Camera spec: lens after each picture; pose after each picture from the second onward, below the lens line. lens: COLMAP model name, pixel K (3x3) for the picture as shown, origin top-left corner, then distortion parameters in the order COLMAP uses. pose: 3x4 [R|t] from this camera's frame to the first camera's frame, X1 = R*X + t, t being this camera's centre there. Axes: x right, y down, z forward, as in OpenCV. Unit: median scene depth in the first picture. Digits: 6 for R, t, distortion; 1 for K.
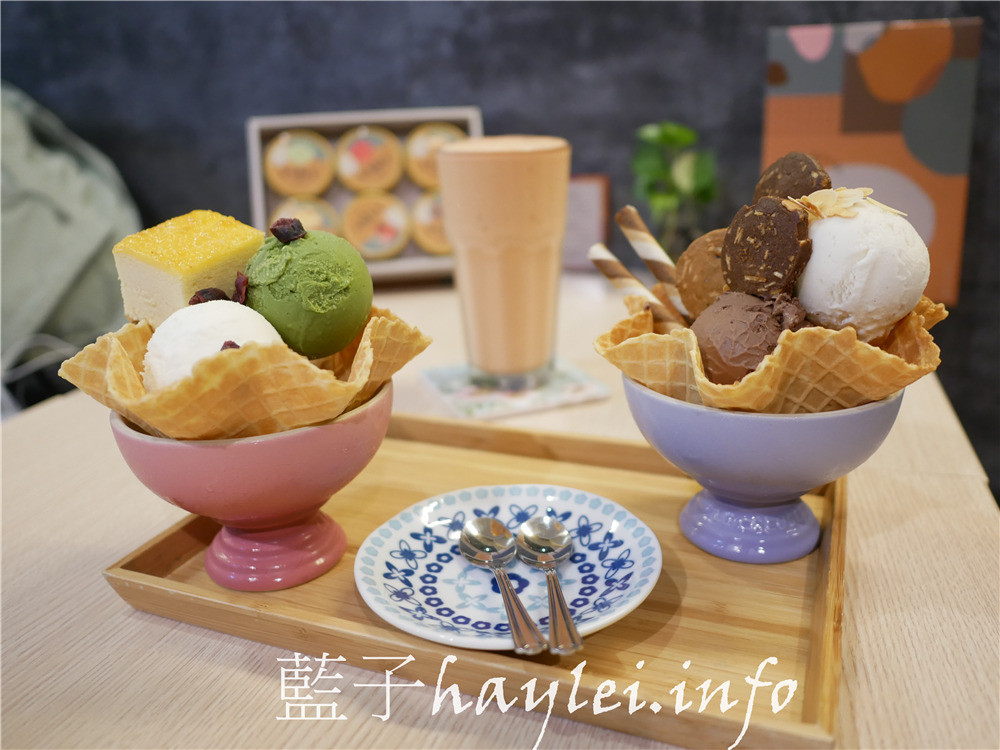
lens RADIAL K [[859.2, 0, 501.5], [0, 859.2, 368.8], [0, 0, 1]] dist [-0.009439, 0.006631]
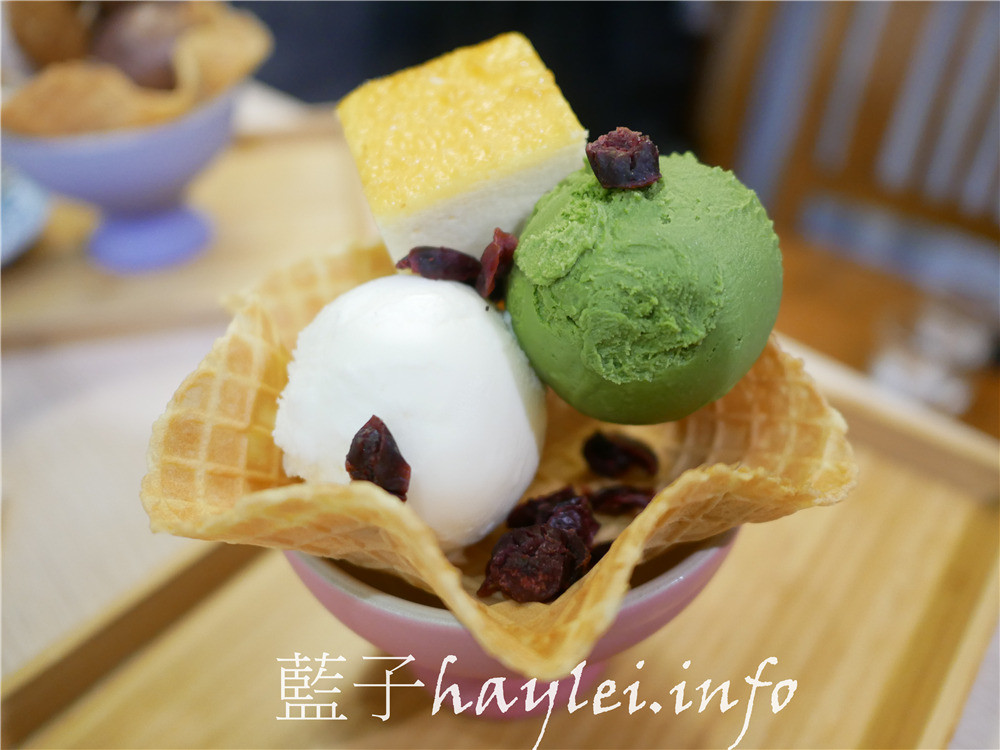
lens RADIAL K [[859.2, 0, 500.1], [0, 859.2, 375.3], [0, 0, 1]] dist [-0.009439, 0.006631]
pose [[0.761772, 0.447297, -0.468646, -0.045273], [-0.213737, 0.856412, 0.469974, -0.291297], [0.611571, -0.257846, 0.747994, 0.664075]]
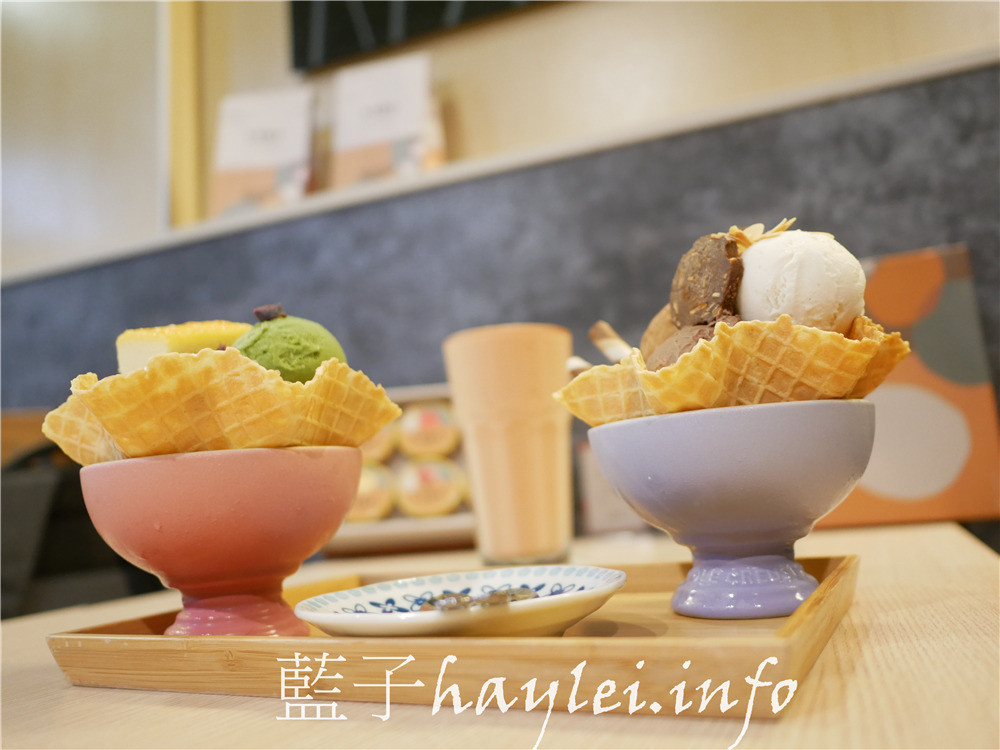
lens RADIAL K [[859.2, 0, 493.5], [0, 859.2, 371.0], [0, 0, 1]] dist [-0.009439, 0.006631]
pose [[0.994067, -0.057832, -0.092125, 0.148343], [0.013758, 0.906993, -0.420921, 0.414660], [0.107900, 0.417156, 0.902407, 0.074858]]
